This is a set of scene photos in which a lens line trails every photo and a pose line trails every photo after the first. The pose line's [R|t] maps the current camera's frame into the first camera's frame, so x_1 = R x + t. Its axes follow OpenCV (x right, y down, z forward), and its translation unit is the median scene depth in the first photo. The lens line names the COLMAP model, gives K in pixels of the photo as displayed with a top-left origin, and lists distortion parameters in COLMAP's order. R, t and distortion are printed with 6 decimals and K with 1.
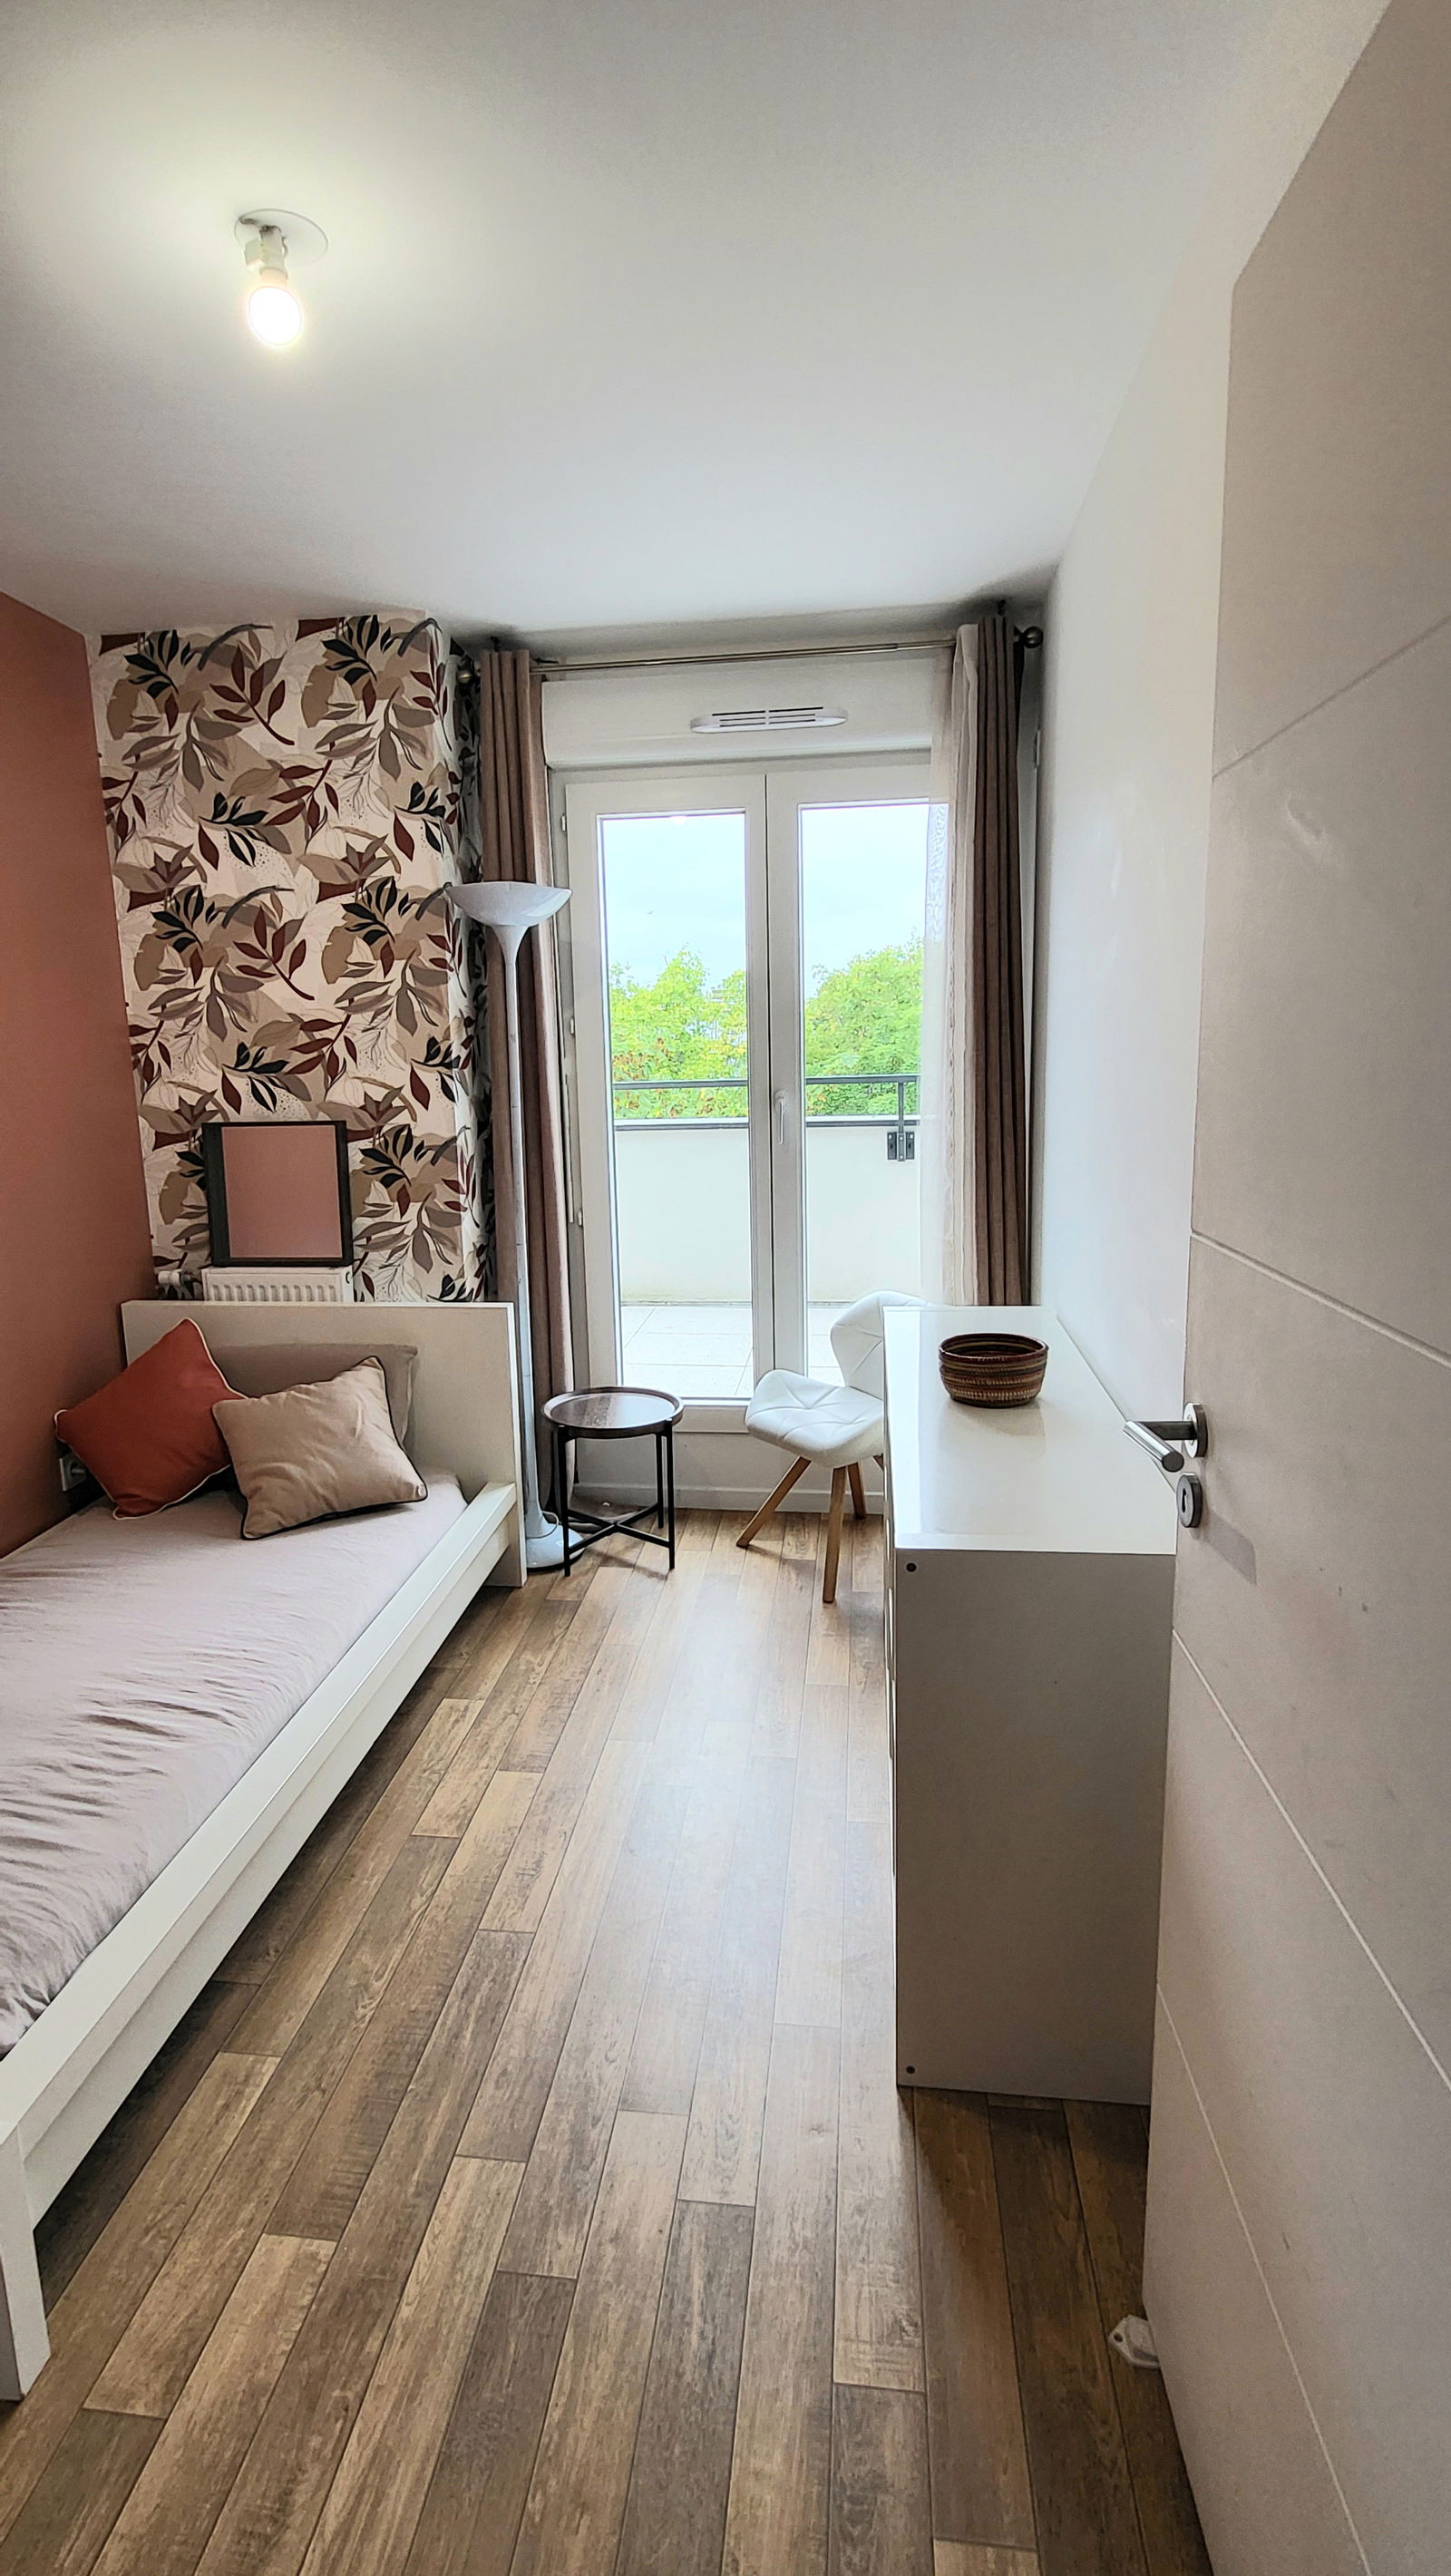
lens RADIAL K [[1254.4, 0, 703.4], [0, 1254.4, 1246.6], [0, 0, 1]] dist [0.000676, -0.000642]
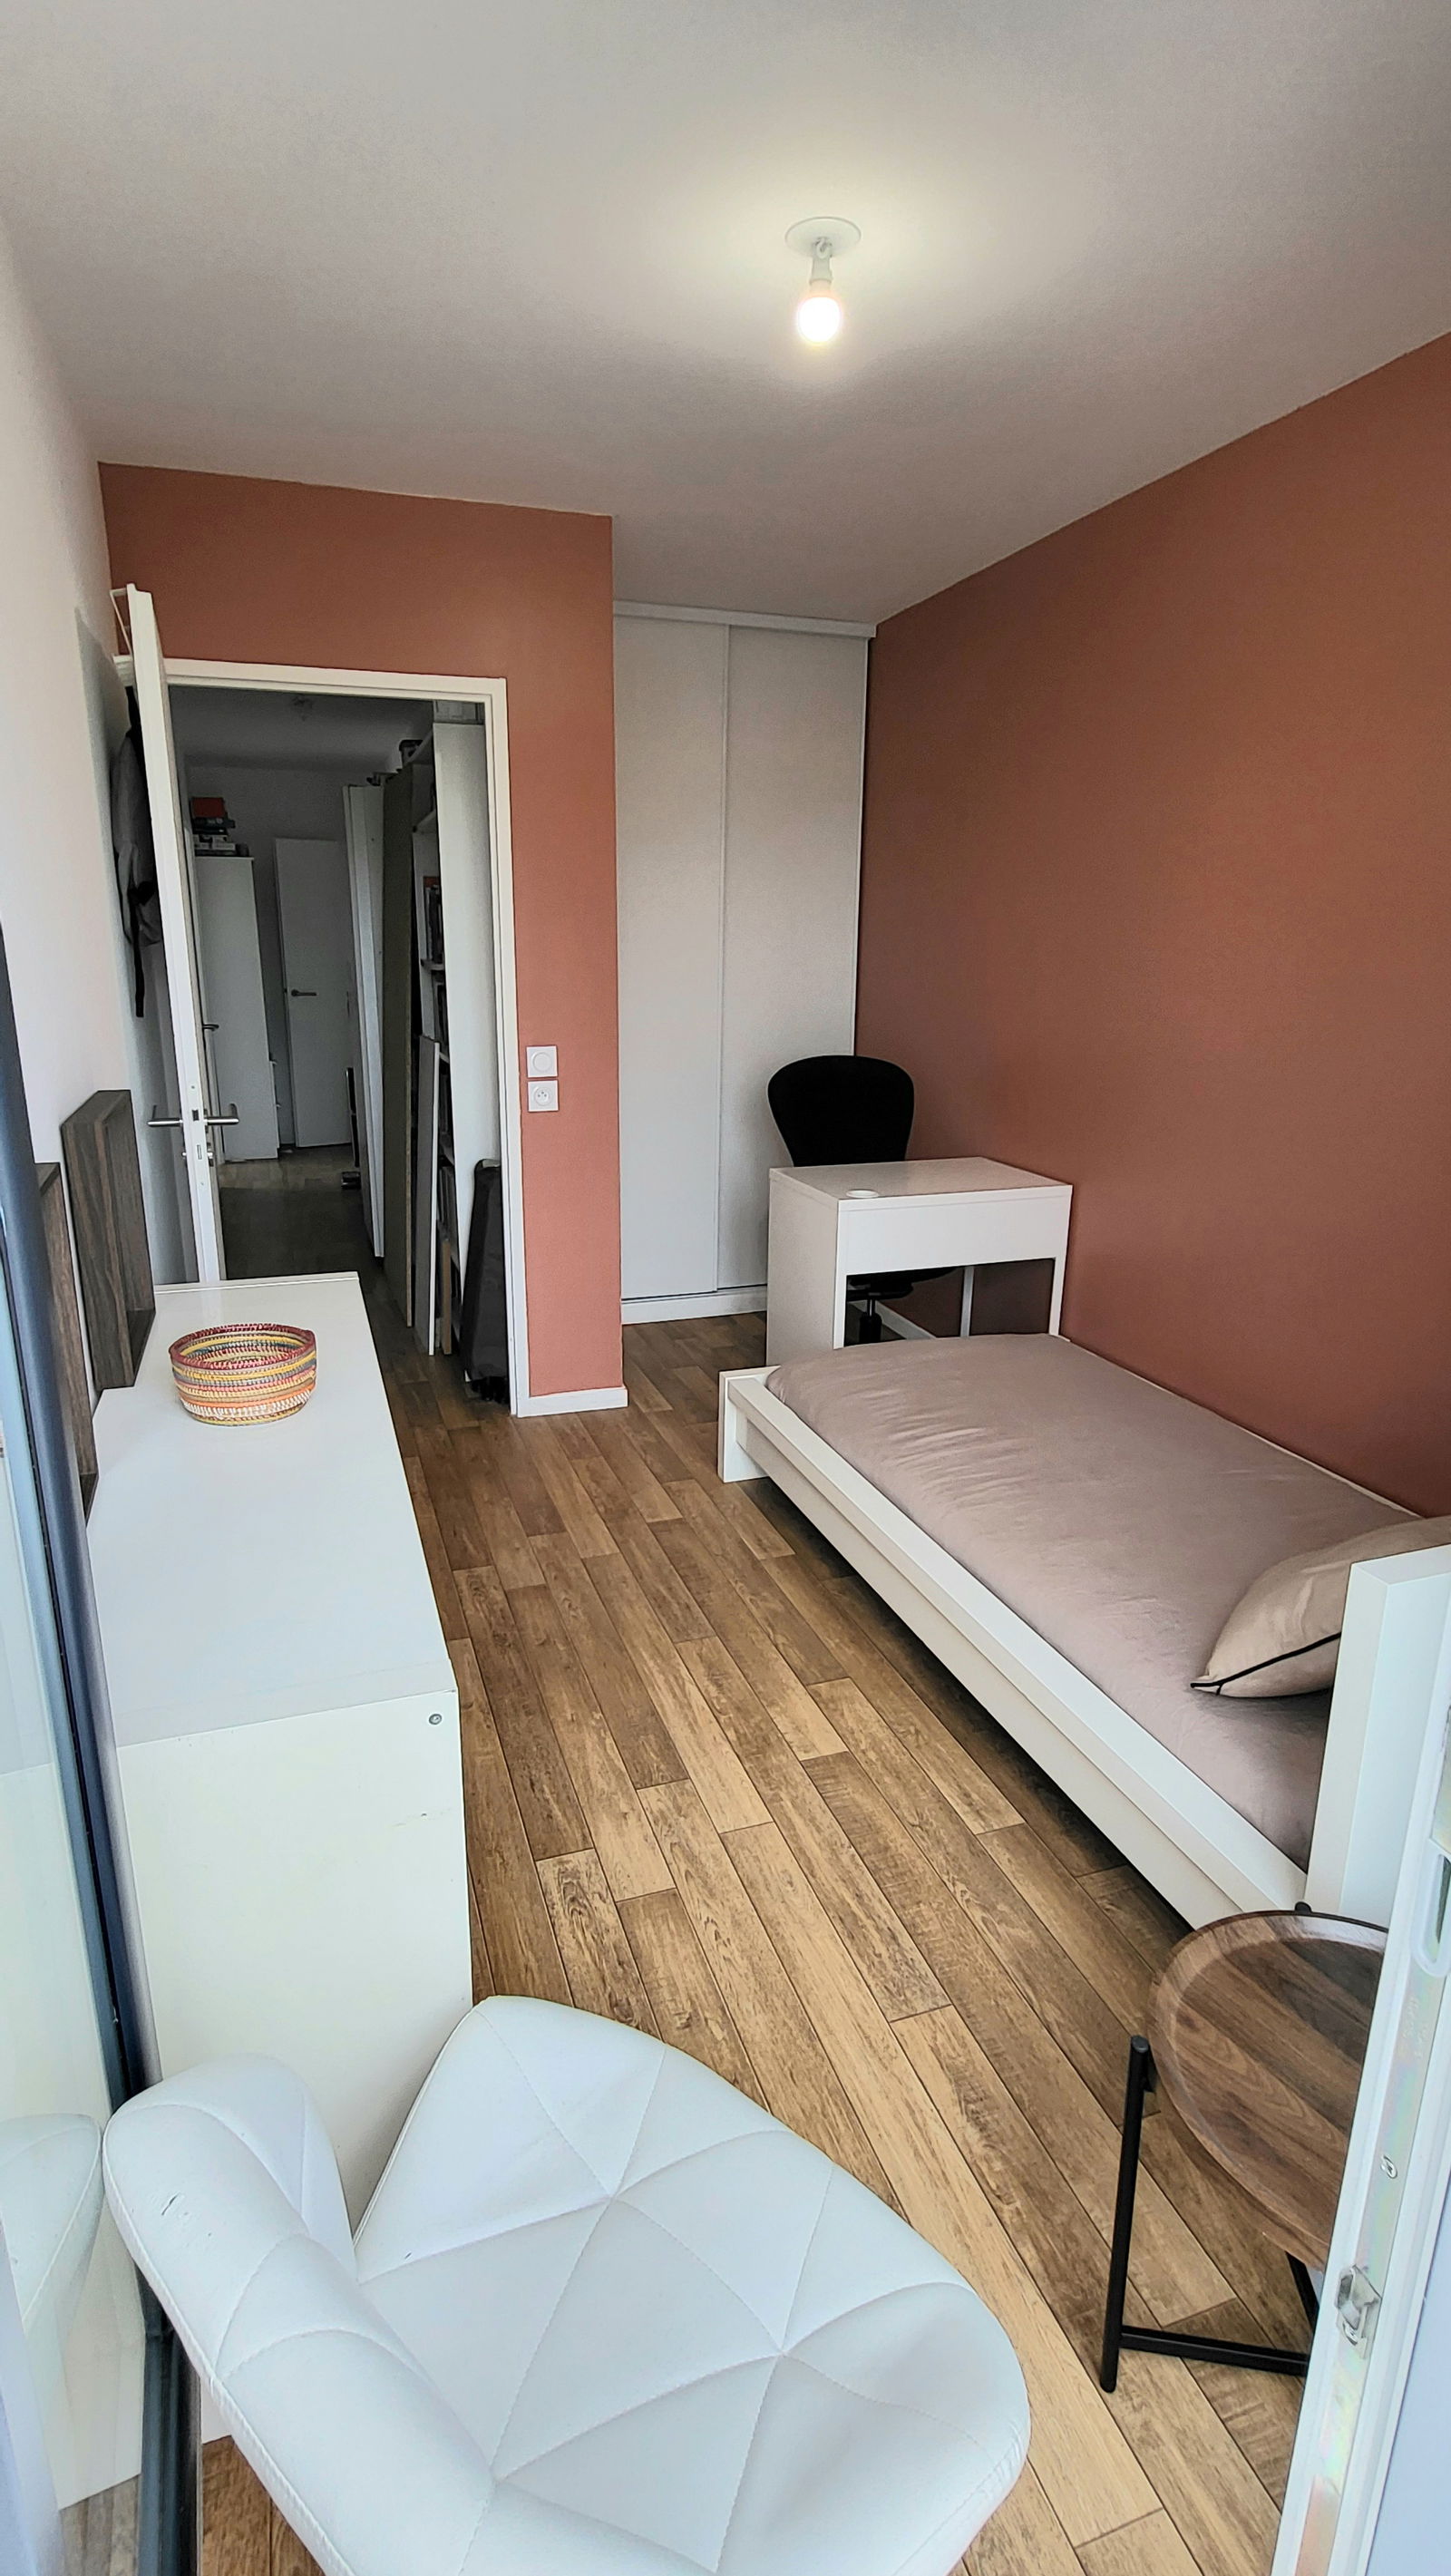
lens RADIAL K [[1254.4, 0, 714.2], [0, 1254.4, 1277.6], [0, 0, 1]] dist [0.000676, -0.000642]
pose [[-0.897060, 0.138309, -0.419707, 0.192626], [-0.049003, 0.912768, 0.405528, -0.192780], [0.439183, 0.384350, -0.812030, 1.173875]]
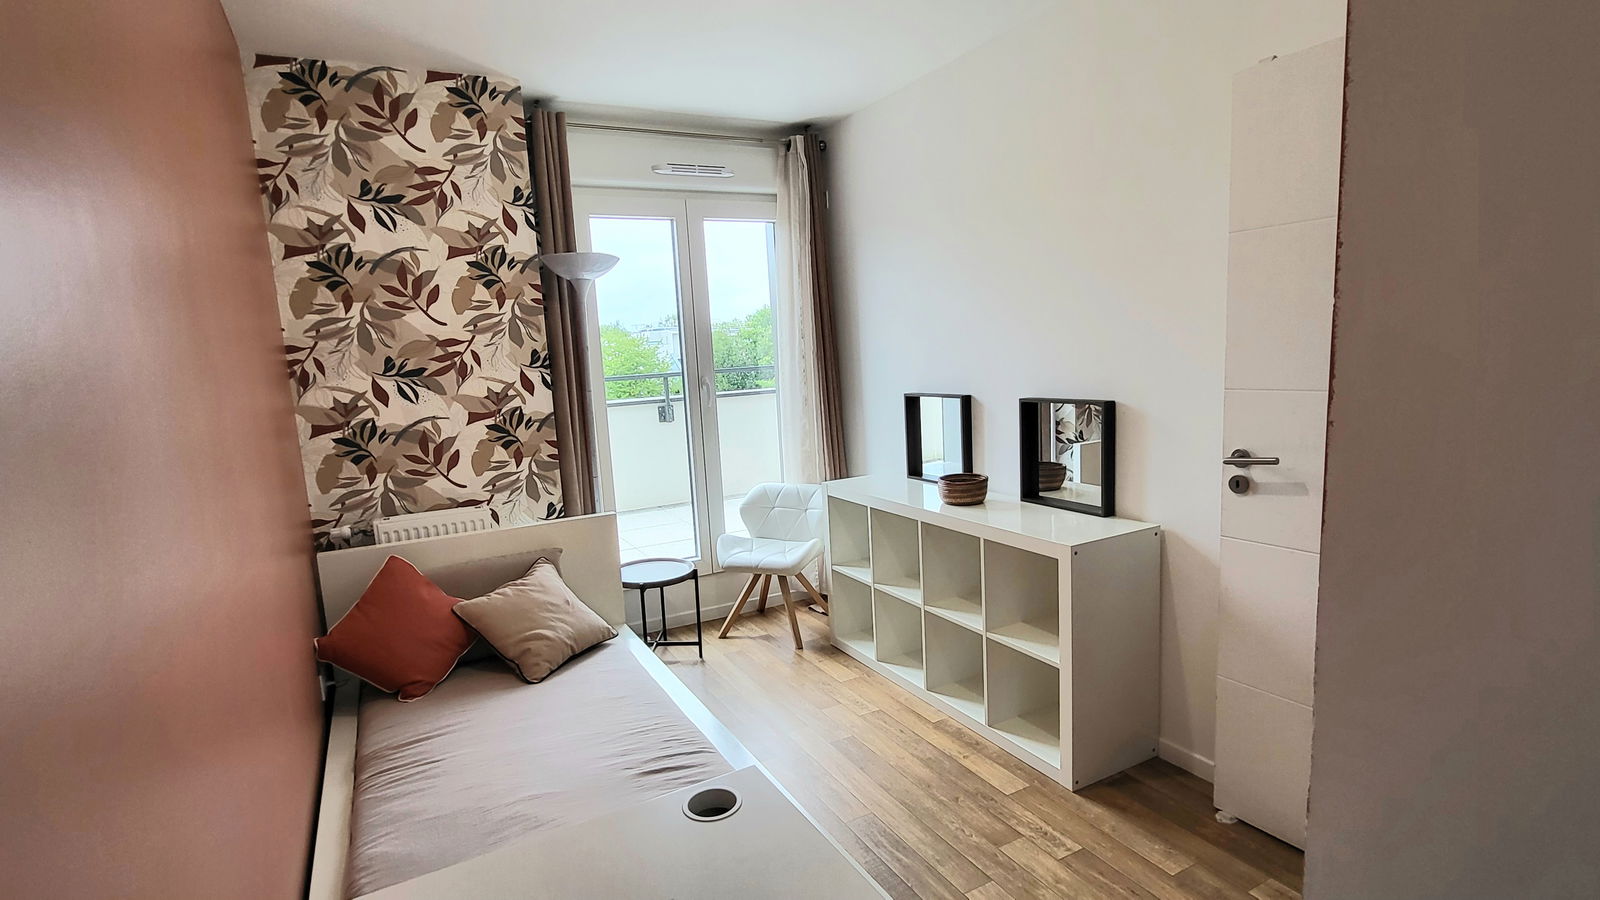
lens RADIAL K [[769.0, 0, 793.1], [0, 769.0, 451.1], [0, 0, 1]] dist [-0.016371, -0.000324]
pose [[0.820552, -0.092477, 0.564041, -0.504477], [0.120175, 0.992679, -0.012074, 0.007359], [-0.558795, 0.077691, 0.825659, 0.052677]]
